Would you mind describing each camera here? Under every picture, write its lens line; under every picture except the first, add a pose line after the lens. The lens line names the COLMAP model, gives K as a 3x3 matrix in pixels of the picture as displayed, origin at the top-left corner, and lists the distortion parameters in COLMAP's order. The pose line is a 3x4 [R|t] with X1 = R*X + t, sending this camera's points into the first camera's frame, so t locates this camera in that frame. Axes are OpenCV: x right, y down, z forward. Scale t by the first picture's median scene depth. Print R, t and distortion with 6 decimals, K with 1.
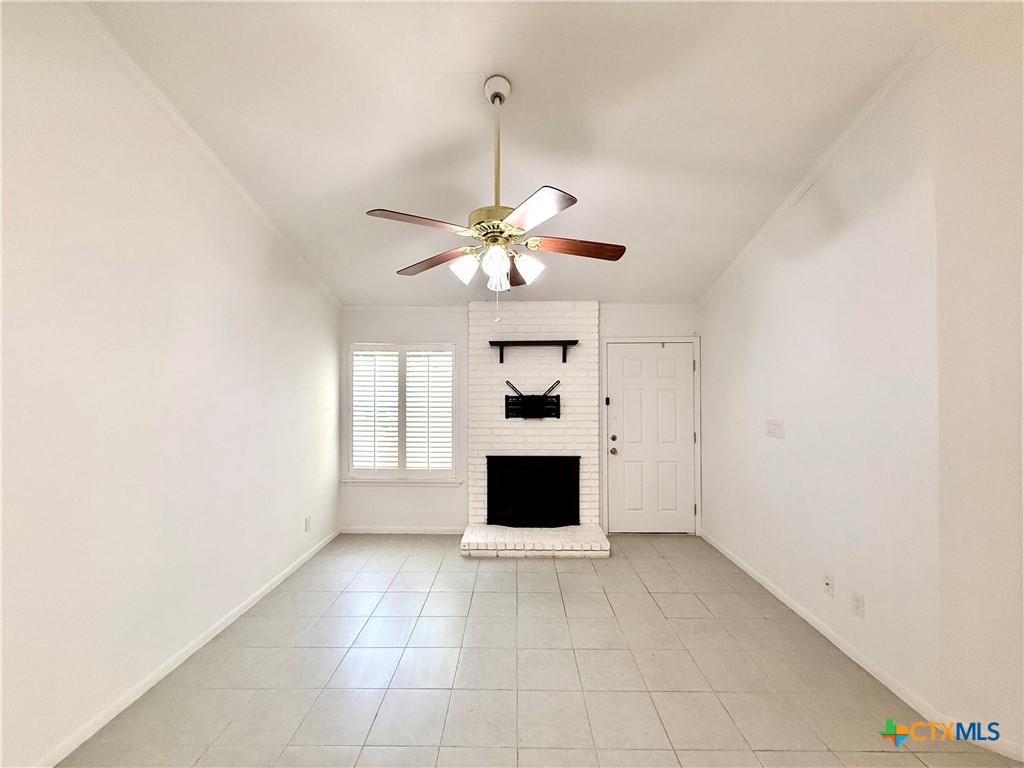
lens RADIAL K [[406.4, 0, 510.9], [0, 406.4, 386.5], [0, 0, 1]] dist [0.000499, -0.000060]
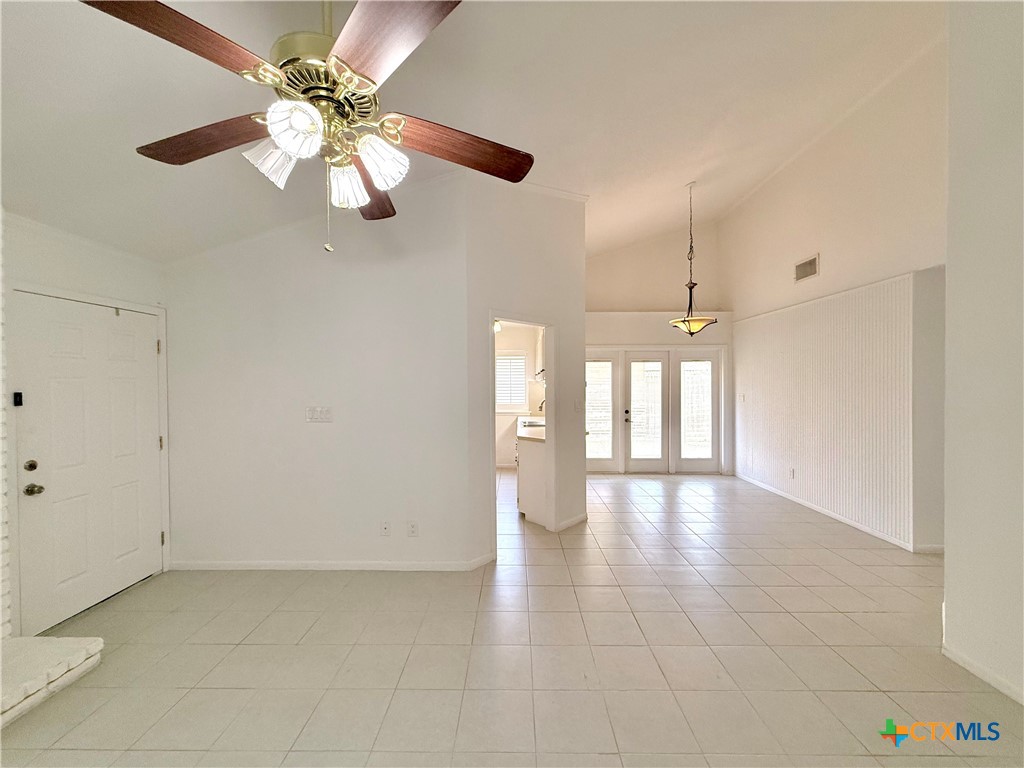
lens RADIAL K [[406.4, 0, 510.9], [0, 406.4, 386.5], [0, 0, 1]] dist [0.000499, -0.000060]
pose [[0.001777, -0.009026, 0.999958, -0.299100], [-0.001966, 0.999957, 0.009029, 0.013845], [-0.999996, -0.001982, 0.001759, 0.358119]]
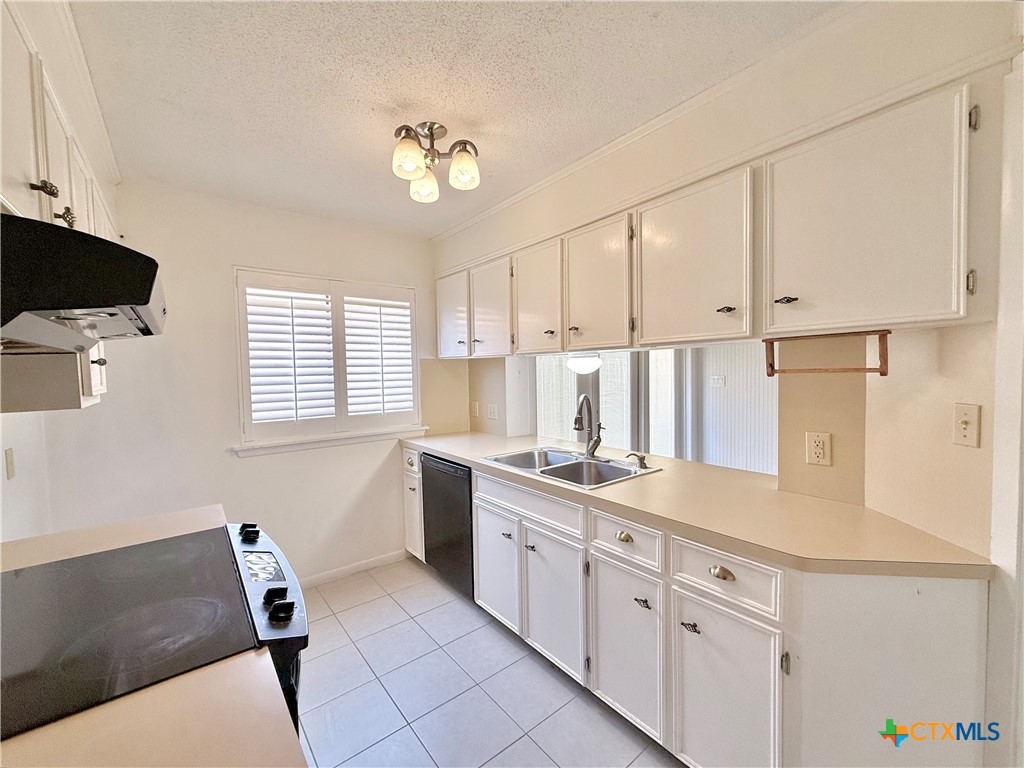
lens RADIAL K [[420.3, 0, 511.1], [0, 420.3, 386.8], [0, 0, 1]] dist [0.001291, 0.000118]
pose [[-0.634319, -0.021956, 0.772760, 0.674473], [0.011743, 0.999208, 0.038029, 0.031778], [-0.772983, 0.033198, -0.633558, 0.648029]]
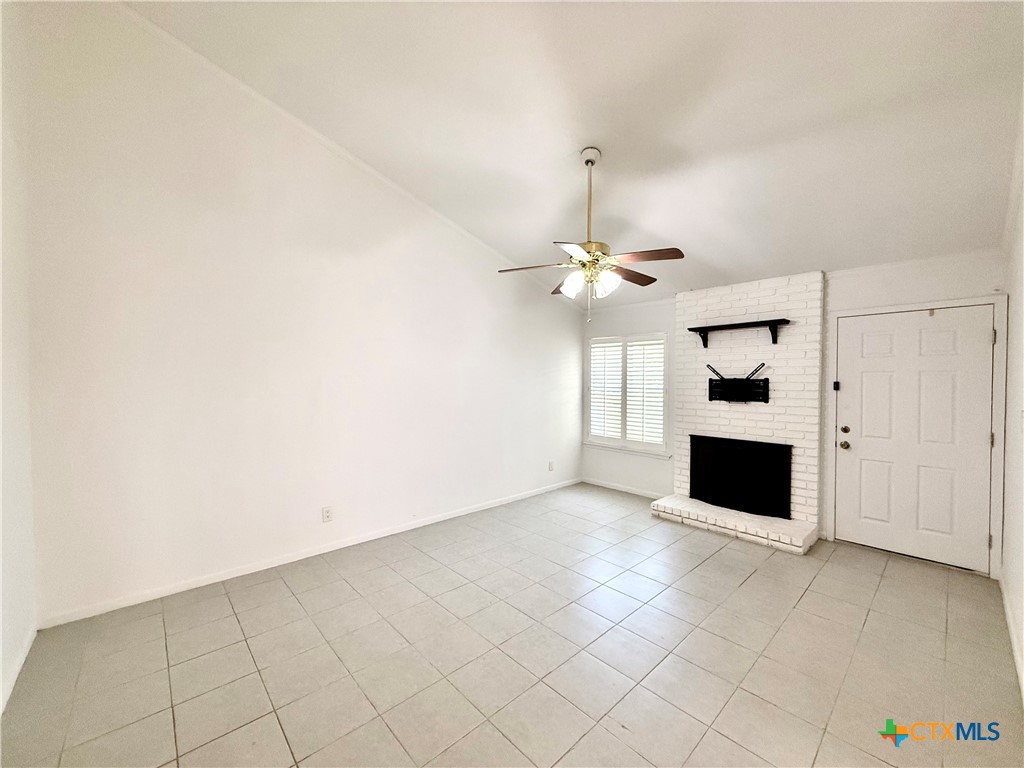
lens RADIAL K [[406.4, 0, 510.9], [0, 406.4, 386.5], [0, 0, 1]] dist [0.000499, -0.000060]
pose [[0.685740, 0.016194, -0.727666, 0.396905], [0.003253, 0.999674, 0.025312, 0.013859], [0.727839, -0.019724, 0.685464, -0.085288]]
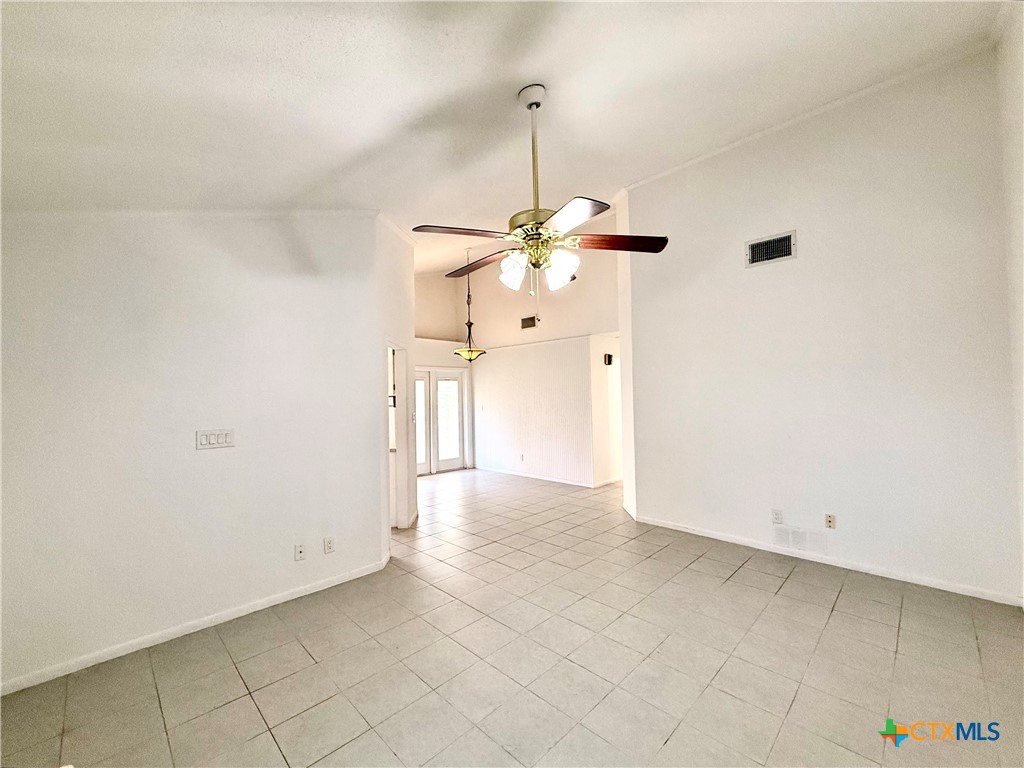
lens RADIAL K [[413.6, 0, 513.5], [0, 413.6, 387.8], [0, 0, 1]] dist [-0.001191, 0.000450]
pose [[-0.720315, 0.027591, 0.693098, -0.336449], [0.015159, 0.999596, -0.024039, 0.016571], [-0.693481, -0.006809, -0.720443, 0.862054]]
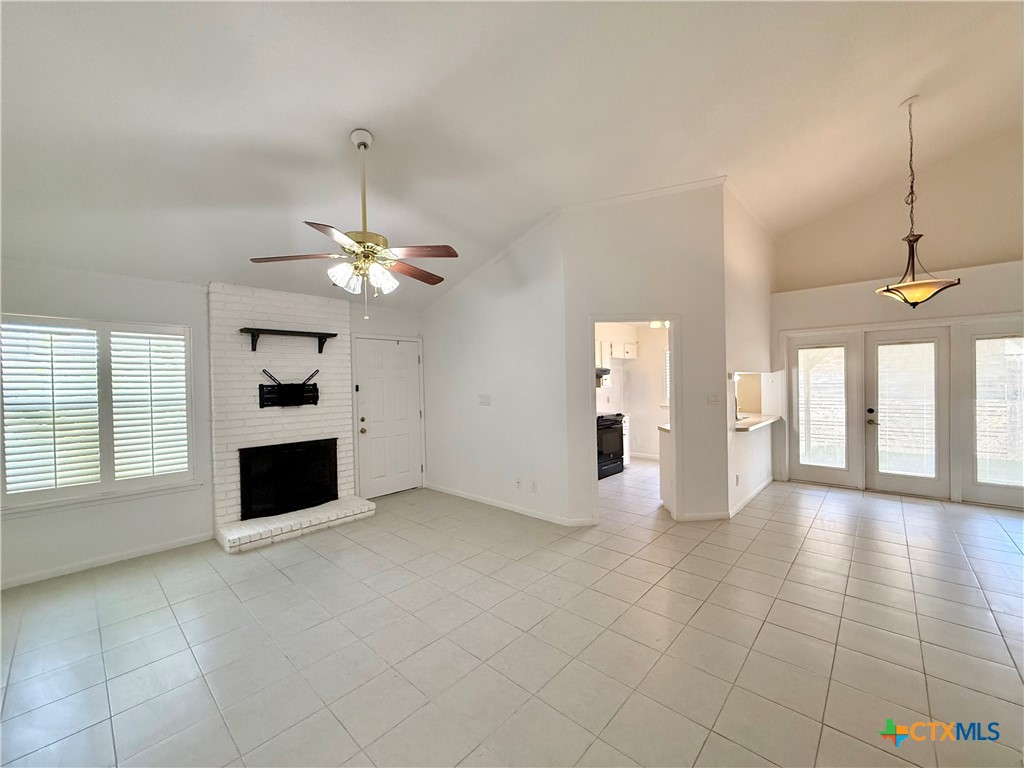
lens RADIAL K [[406.4, 0, 510.9], [0, 406.4, 386.5], [0, 0, 1]] dist [0.000499, -0.000060]
pose [[0.668213, -0.020754, 0.743680, -0.336295], [0.013626, 0.999785, 0.015658, 0.019590], [-0.743845, -0.000329, 0.668352, -0.101773]]
